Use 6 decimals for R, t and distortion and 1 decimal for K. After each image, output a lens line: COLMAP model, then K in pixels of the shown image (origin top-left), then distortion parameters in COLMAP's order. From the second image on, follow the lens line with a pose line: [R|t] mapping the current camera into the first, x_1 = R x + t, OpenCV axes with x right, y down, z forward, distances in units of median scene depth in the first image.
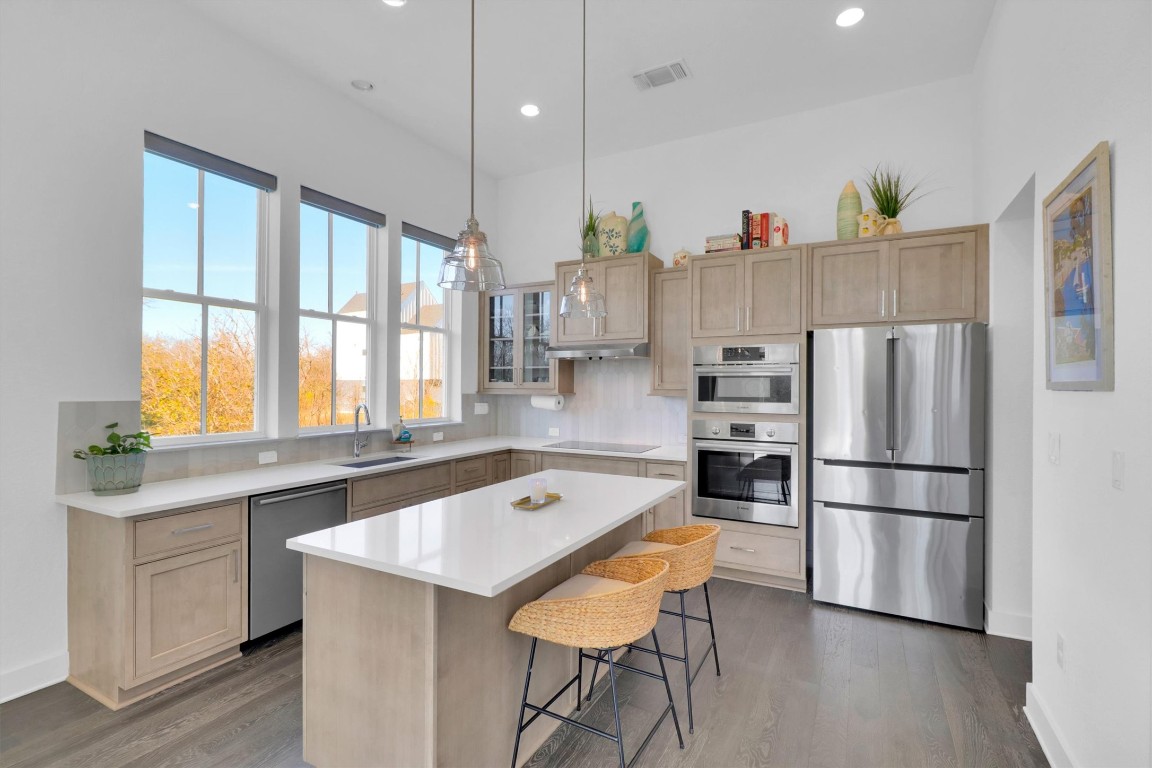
lens RADIAL K [[532.8, 0, 576.0], [0, 532.8, 384.0], [0, 0, 1]] dist [0.003175, 0.000198]
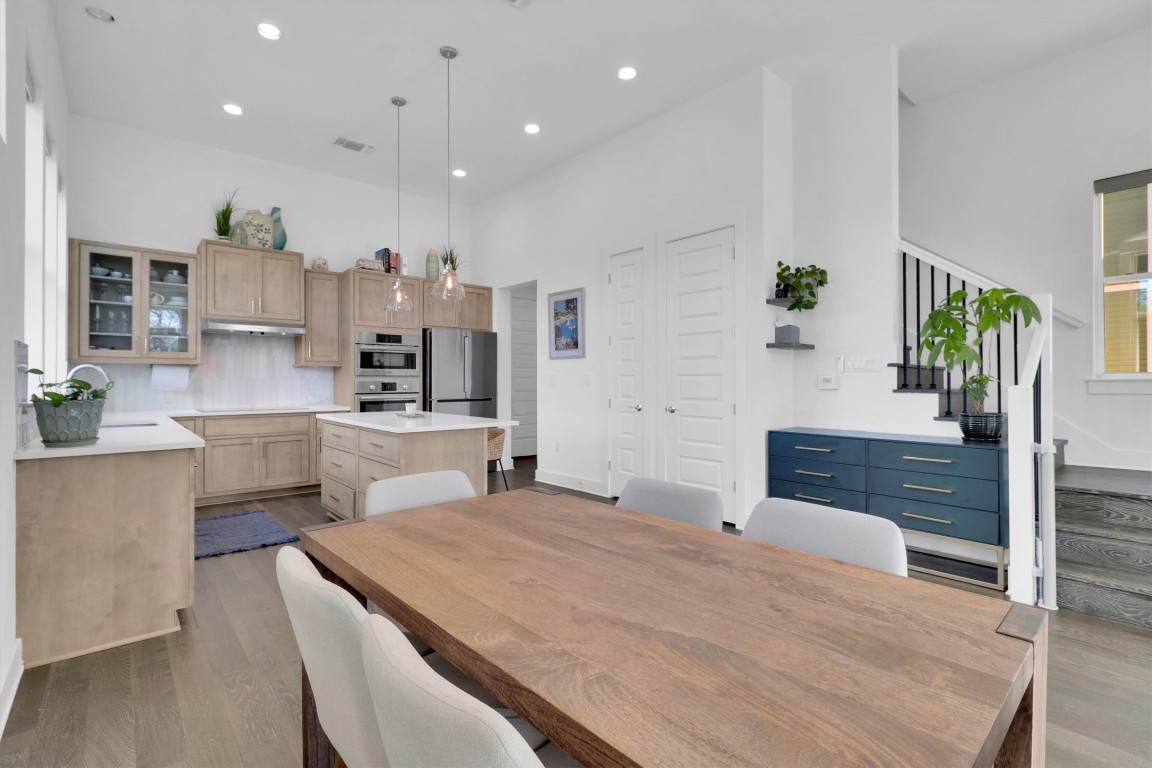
lens RADIAL K [[530.8, 0, 575.1], [0, 530.8, 377.6], [0, 0, 1]] dist [-0.000224, -0.000206]
pose [[0.351317, 0.002094, 0.936254, -0.956663], [0.002085, 0.999993, -0.003018, 0.064622], [-0.936254, 0.003012, 0.351310, -0.076077]]
